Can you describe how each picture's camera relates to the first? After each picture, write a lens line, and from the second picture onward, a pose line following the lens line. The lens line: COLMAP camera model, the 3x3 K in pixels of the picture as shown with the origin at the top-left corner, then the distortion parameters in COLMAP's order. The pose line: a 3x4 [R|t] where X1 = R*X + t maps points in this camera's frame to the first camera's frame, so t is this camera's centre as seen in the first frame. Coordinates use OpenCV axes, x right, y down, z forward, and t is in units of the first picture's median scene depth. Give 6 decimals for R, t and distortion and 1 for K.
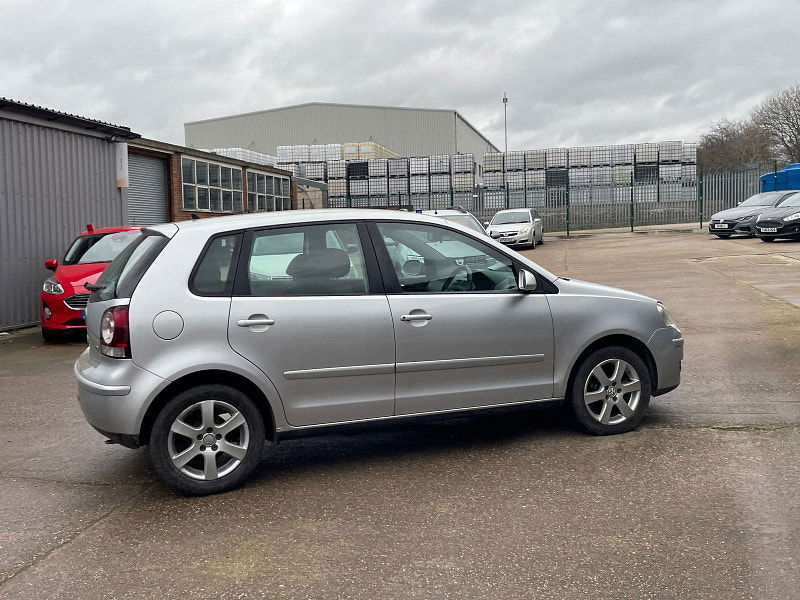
lens RADIAL K [[863.6, 0, 408.7], [0, 863.6, 302.8], [0, 0, 1]] dist [0.057556, 0.000000]
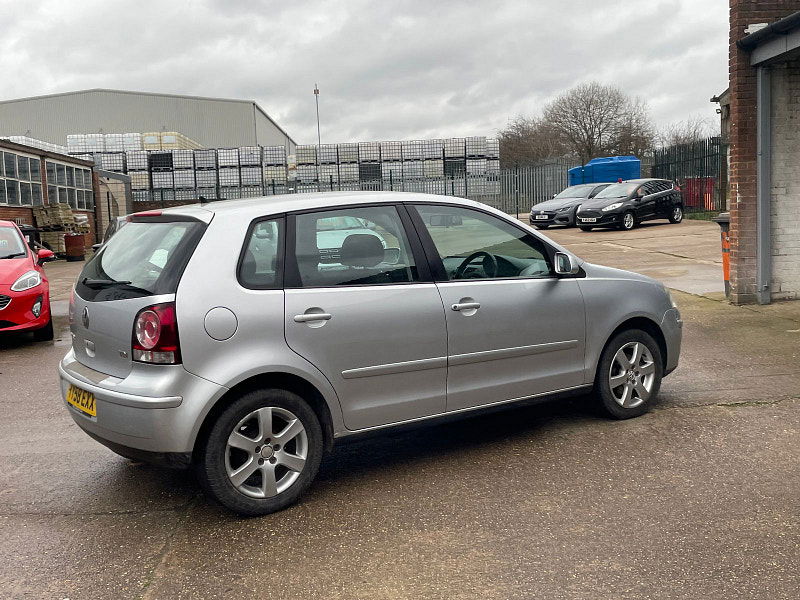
lens RADIAL K [[863.6, 0, 410.3], [0, 863.6, 311.5], [0, 0, 1]] dist [0.057556, 0.000000]
pose [[0.971371, -0.035299, 0.234929, -0.245174], [0.031548, 0.999308, 0.019706, 0.002279], [-0.235462, -0.011730, 0.971813, 0.094662]]
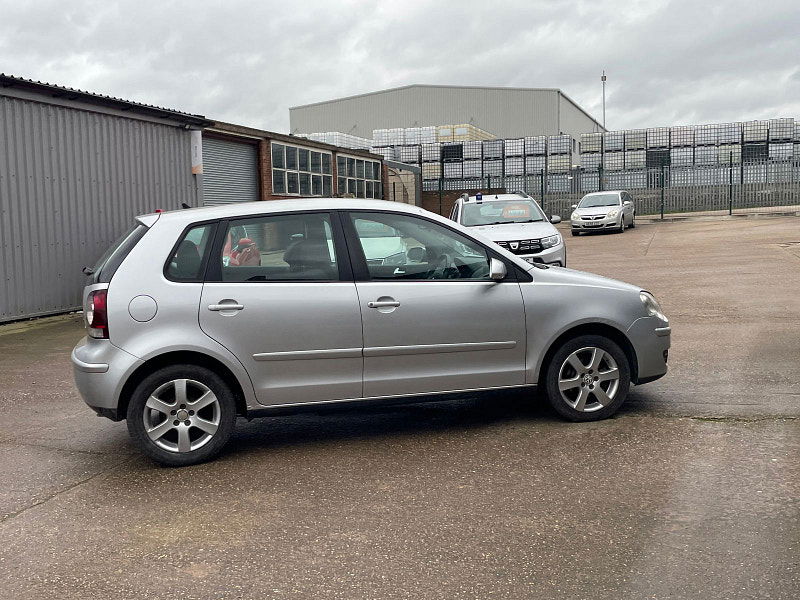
lens RADIAL K [[863.6, 0, 407.8], [0, 863.6, 321.2], [0, 0, 1]] dist [0.057556, 0.000000]
pose [[0.992481, 0.014406, -0.121547, 0.148889], [-0.009419, 0.999094, 0.041506, -0.005237], [0.122035, -0.040049, 0.991717, -0.023703]]
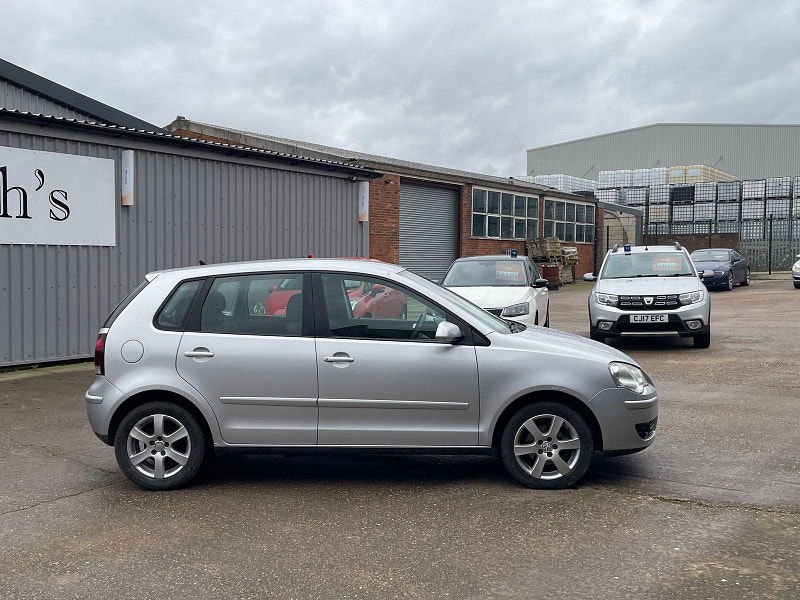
lens RADIAL K [[863.6, 0, 383.7], [0, 863.6, 331.4], [0, 0, 1]] dist [0.057556, 0.000000]
pose [[0.909099, 0.060587, -0.412150, 0.473964], [-0.057924, 0.998141, 0.018962, -0.040144], [0.412533, 0.006635, 0.910919, 0.002512]]
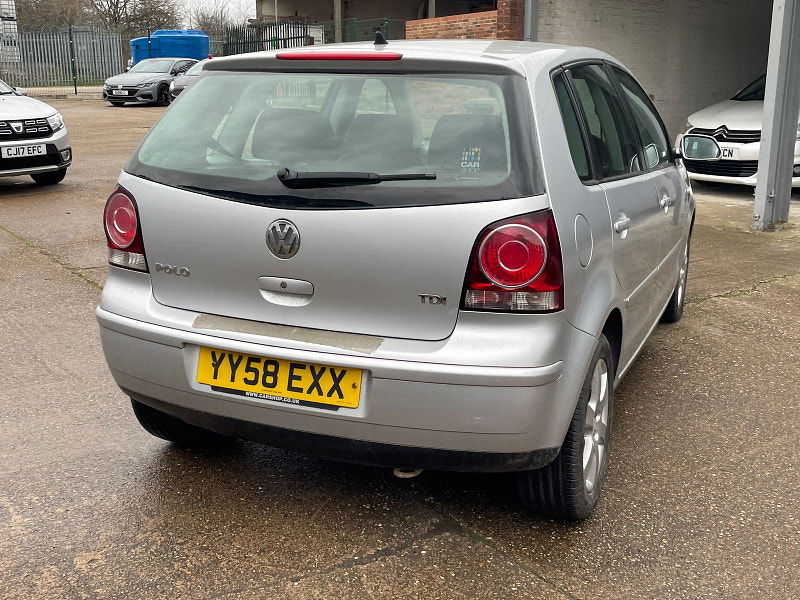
lens RADIAL K [[863.6, 0, 400.7], [0, 863.6, 302.9], [0, 0, 1]] dist [0.057556, 0.000000]
pose [[0.703051, -0.138403, 0.697541, -0.619577], [0.035199, 0.986449, 0.160250, -0.022561], [-0.710268, -0.088111, 0.698396, 0.574668]]
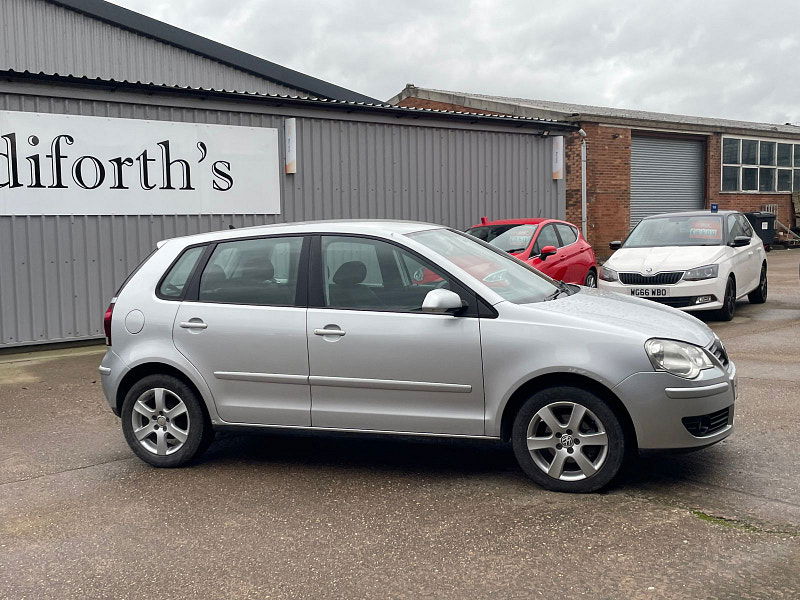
lens RADIAL K [[863.6, 0, 405.1], [0, 863.6, 307.9], [0, 0, 1]] dist [0.057556, 0.000000]
pose [[0.752555, 0.066800, -0.655133, 0.658121], [-0.046920, 0.997753, 0.047837, -0.057043], [0.656856, -0.005261, 0.753997, 0.278889]]
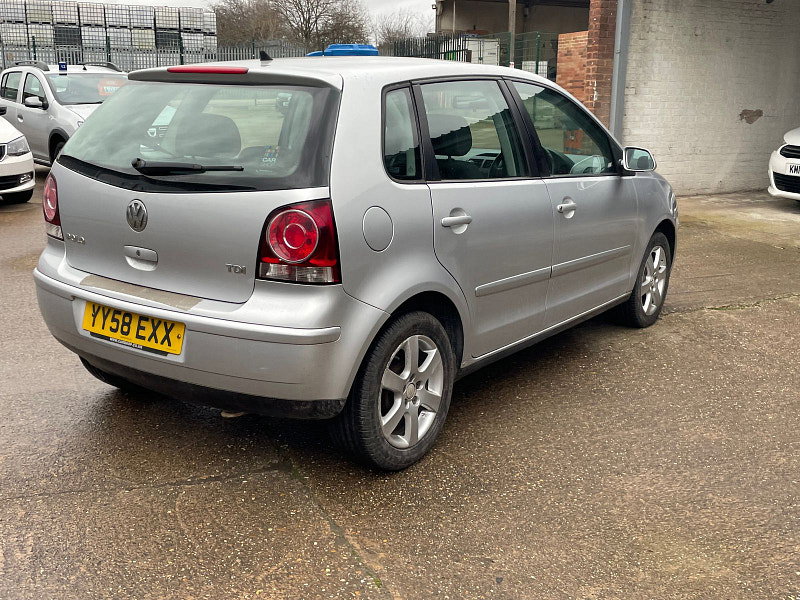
lens RADIAL K [[863.6, 0, 407.9], [0, 863.6, 308.7], [0, 0, 1]] dist [0.057556, 0.000000]
pose [[0.832373, -0.085667, 0.547555, -0.512024], [0.003603, 0.988797, 0.149223, -0.009211], [-0.554204, -0.122237, 0.823356, 0.369478]]
